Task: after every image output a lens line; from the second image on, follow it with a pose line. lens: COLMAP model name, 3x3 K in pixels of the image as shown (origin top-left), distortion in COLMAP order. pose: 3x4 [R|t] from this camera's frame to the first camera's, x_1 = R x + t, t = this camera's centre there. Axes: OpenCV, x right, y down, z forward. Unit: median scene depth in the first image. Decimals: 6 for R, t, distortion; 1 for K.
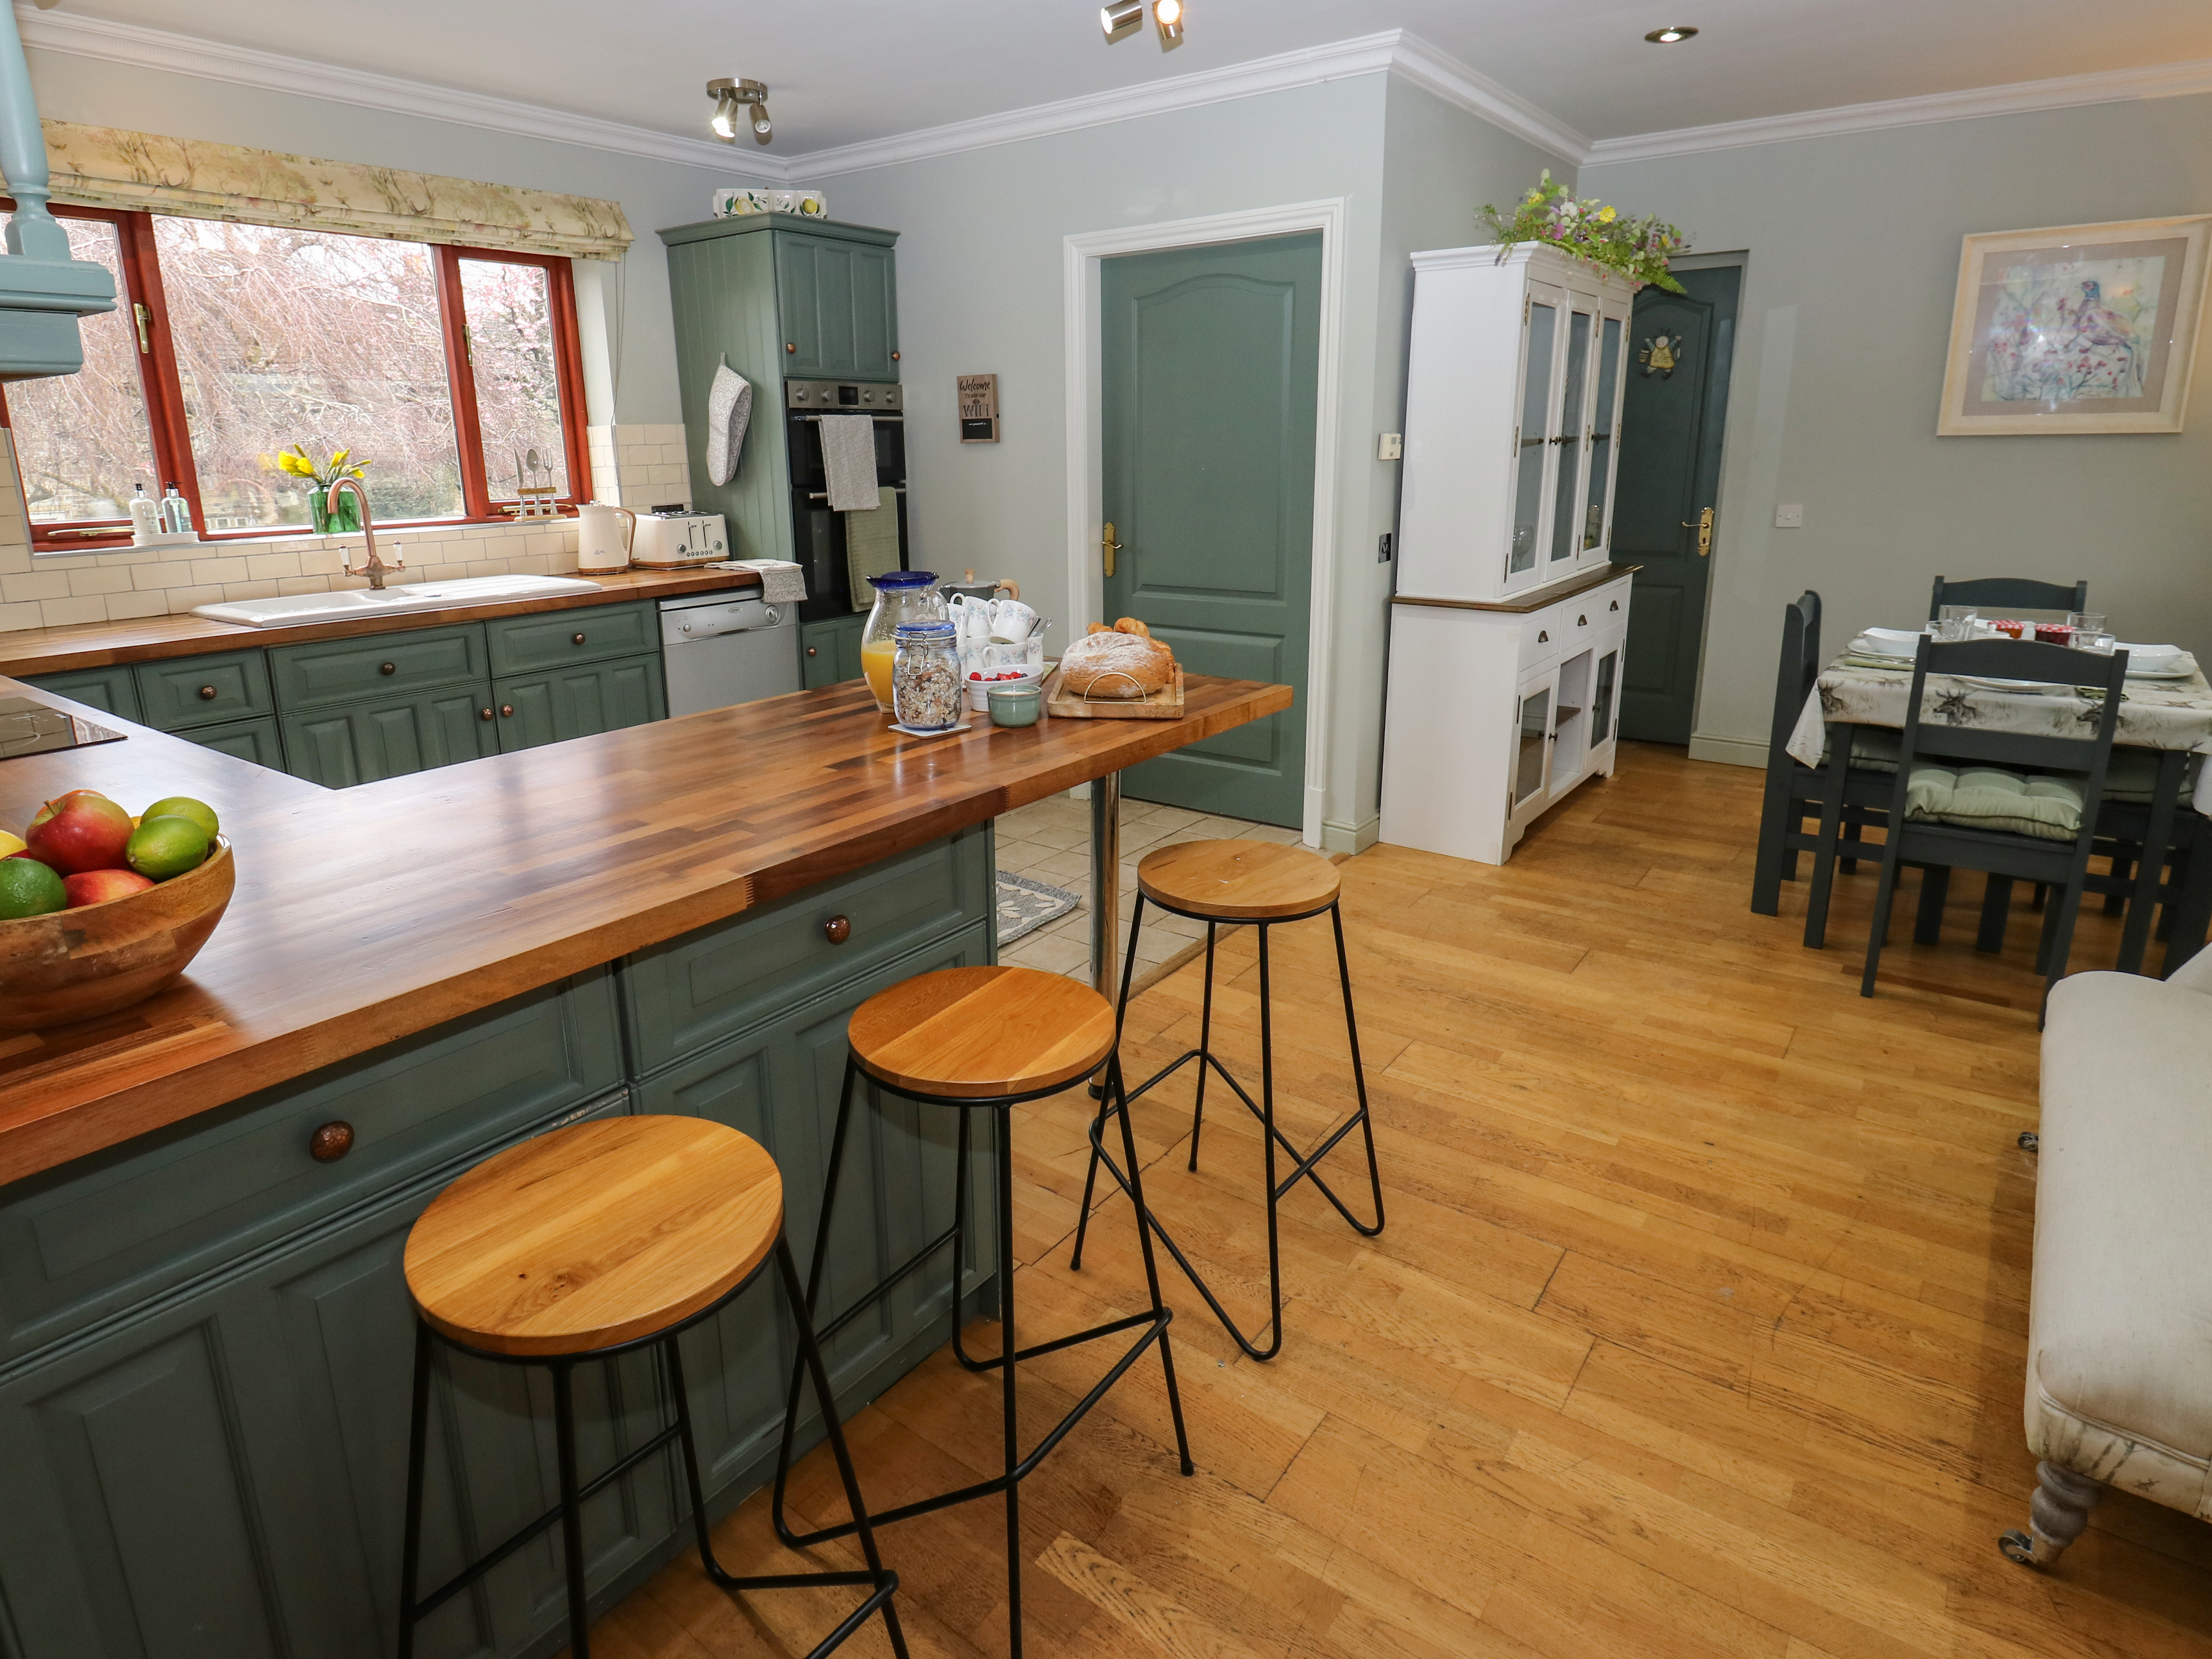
lens RADIAL K [[1251.2, 0, 1029.6], [0, 1251.2, 753.2], [0, 0, 1]] dist [-0.015434, -0.000249]
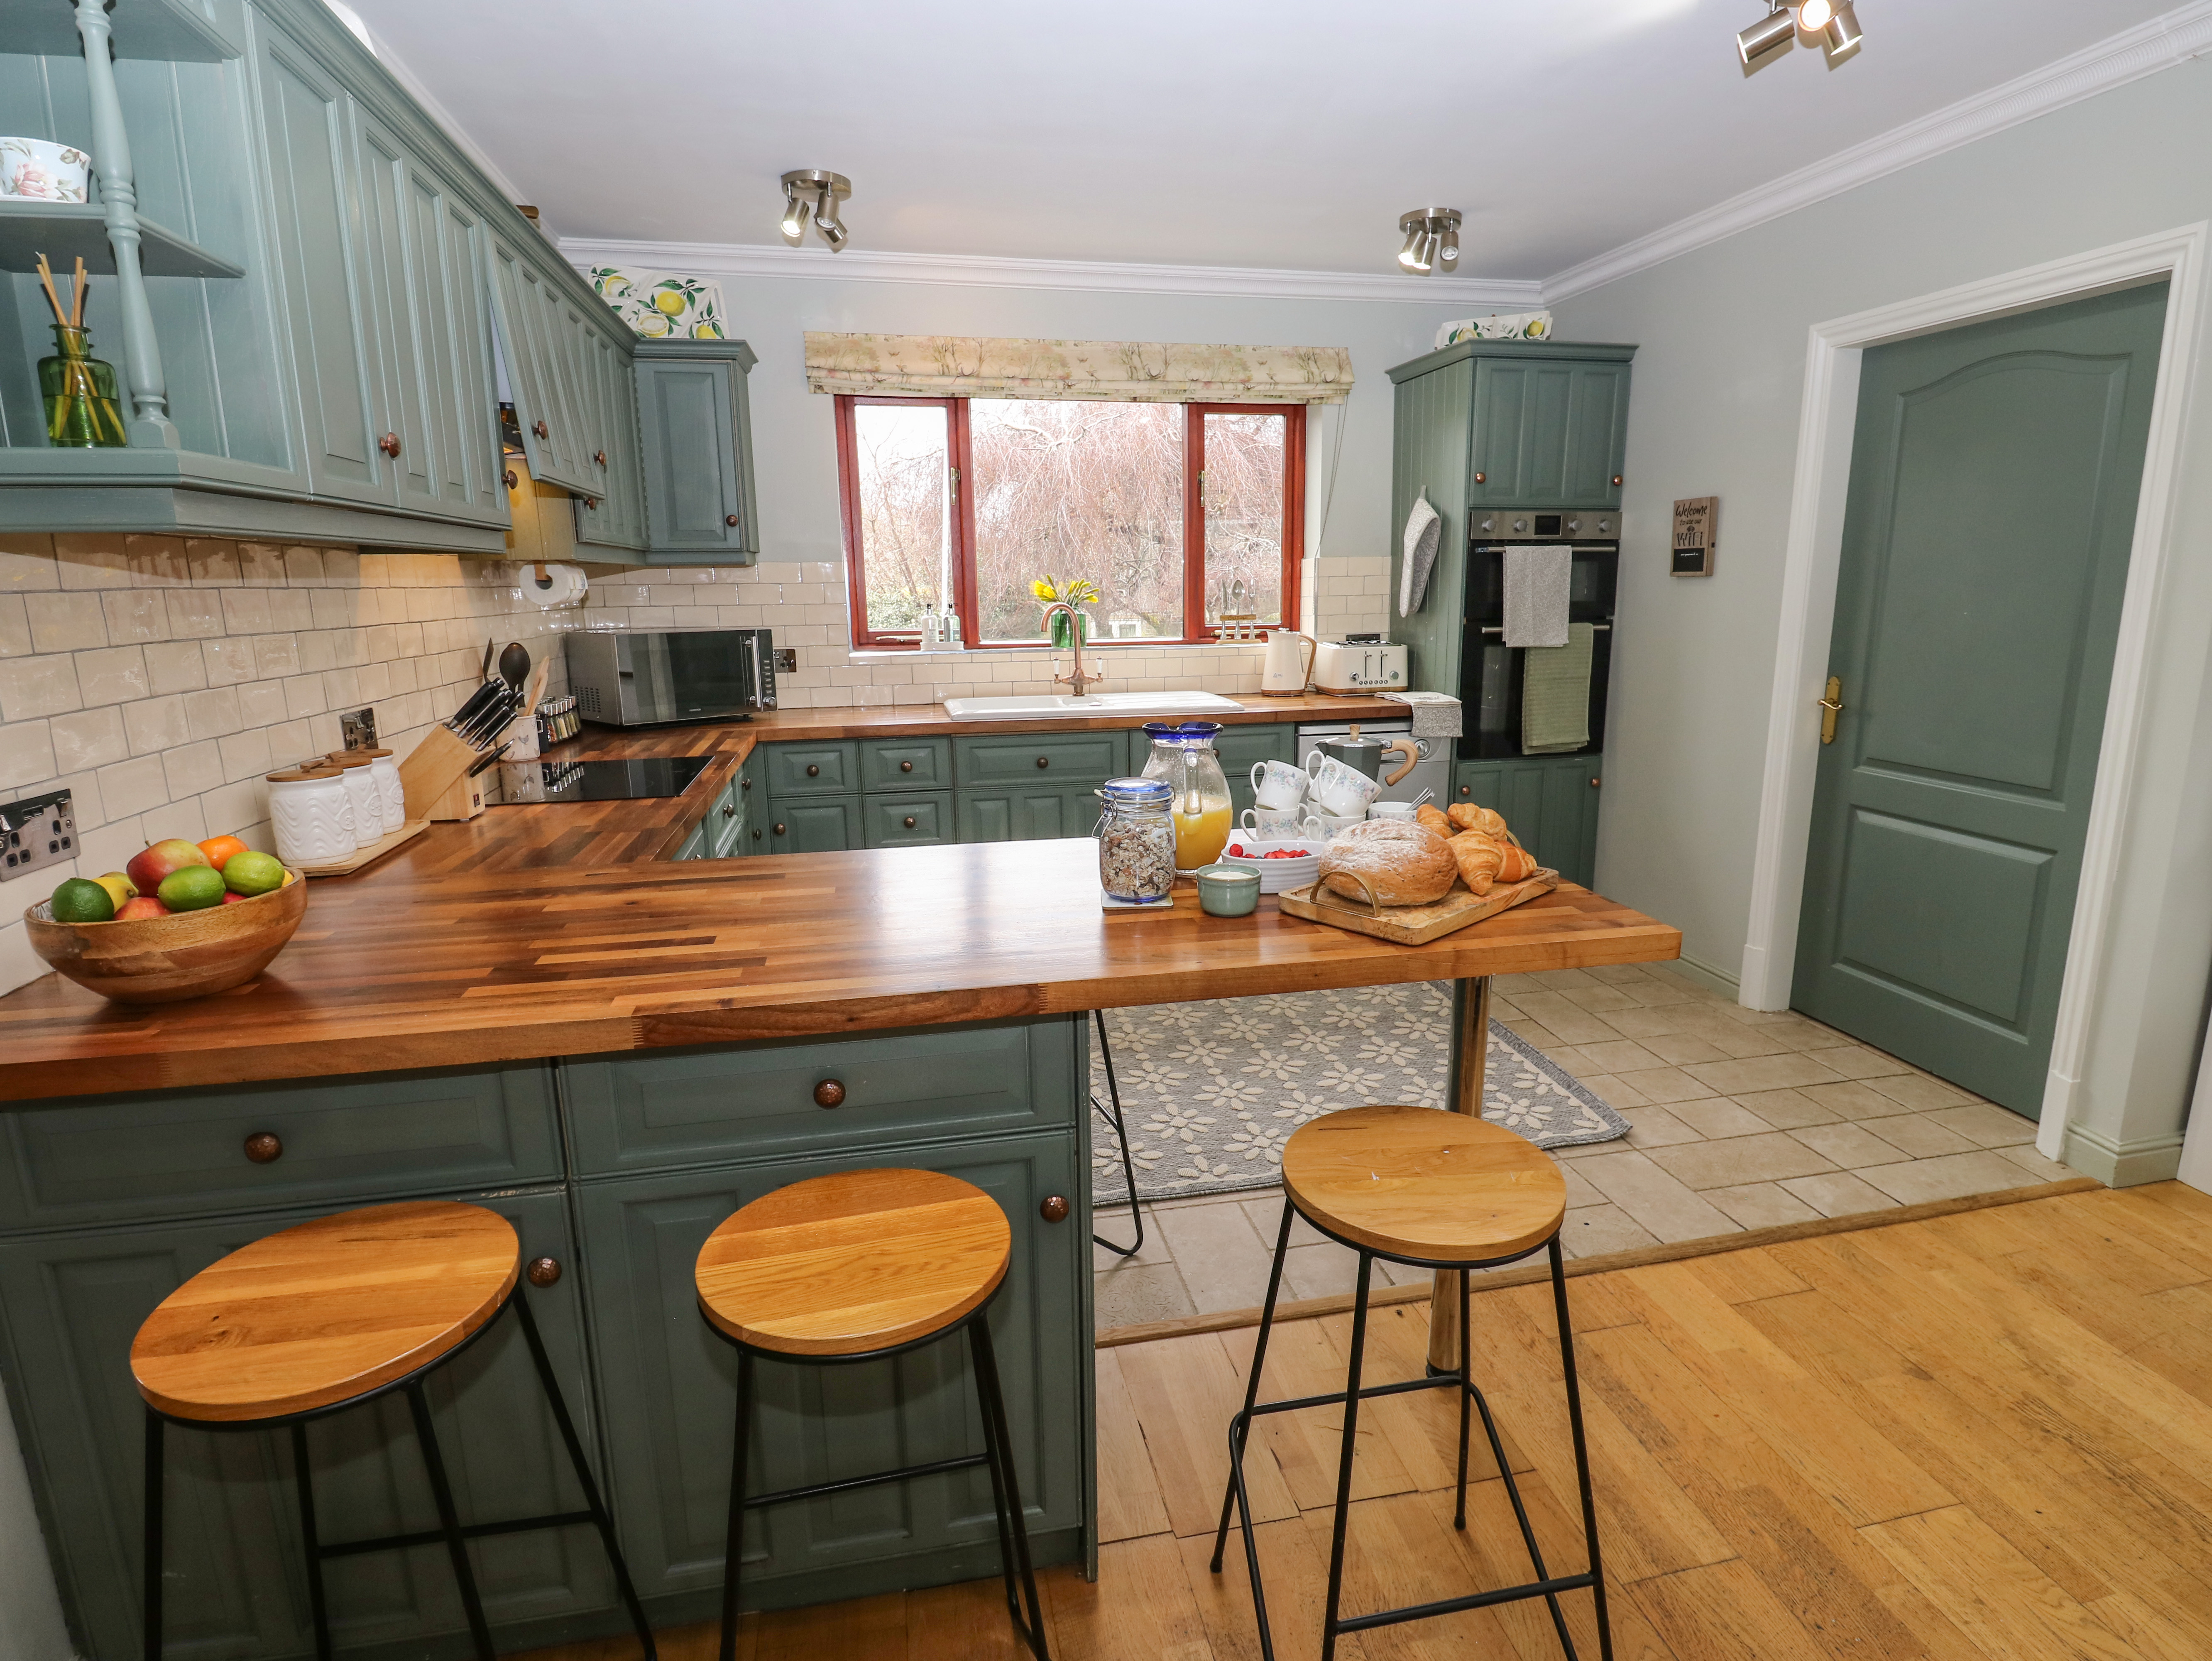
lens RADIAL K [[1151.5, 0, 1126.5], [0, 1151.5, 814.7], [0, 0, 1]] dist [0.010096, -0.018725]
pose [[0.768644, 0.134152, -0.625451, 0.191092], [-0.155327, 0.987641, 0.020949, -0.042903], [0.620532, 0.081048, 0.779982, 0.154034]]
